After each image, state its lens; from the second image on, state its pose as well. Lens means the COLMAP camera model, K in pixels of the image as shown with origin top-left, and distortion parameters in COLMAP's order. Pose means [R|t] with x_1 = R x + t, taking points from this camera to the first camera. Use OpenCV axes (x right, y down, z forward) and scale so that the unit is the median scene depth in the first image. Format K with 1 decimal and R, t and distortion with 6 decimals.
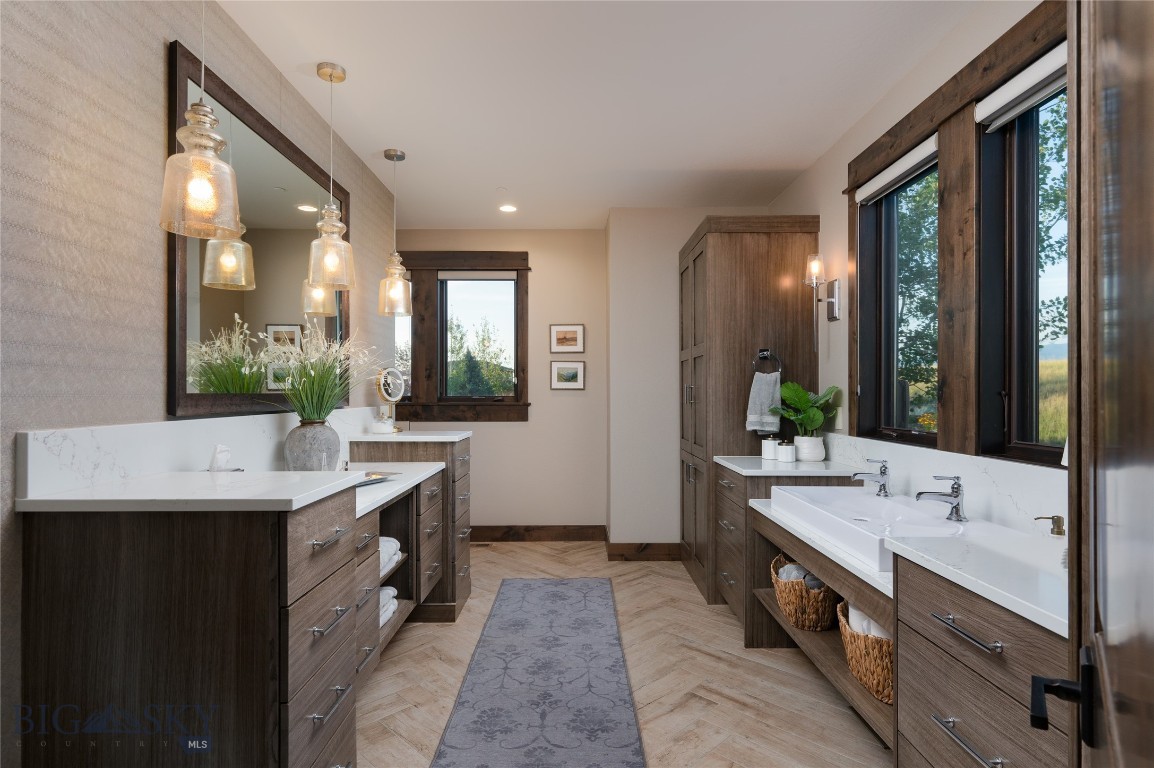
lens RADIAL K [[609.8, 0, 576.5], [0, 609.8, 392.1], [0, 0, 1]] dist [0.001394, -0.000874]
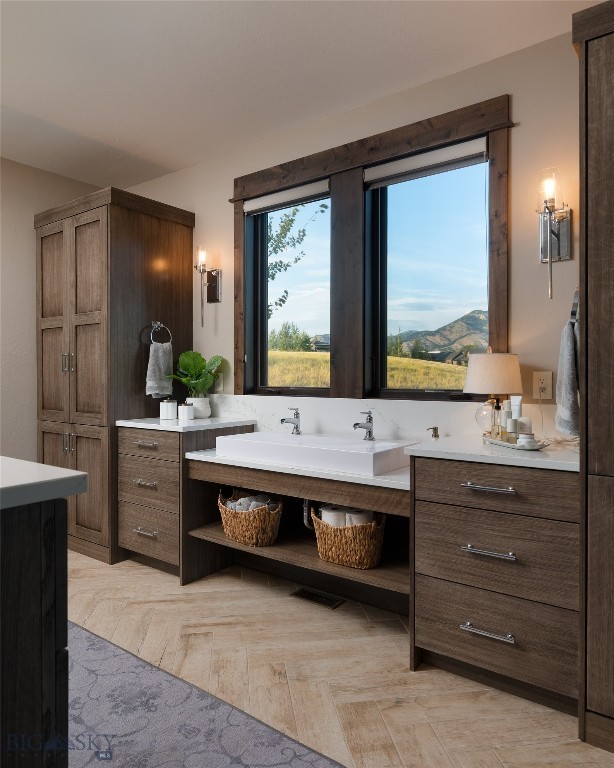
lens RADIAL K [[538.2, 0, 307.8], [0, 538.2, 377.9], [0, 0, 1]] dist [-0.008163, -0.003455]
pose [[0.587634, -0.003908, 0.809117, -0.379497], [0.002327, 0.999992, 0.003140, 0.035227], [-0.809123, 0.000038, 0.587639, 0.231872]]
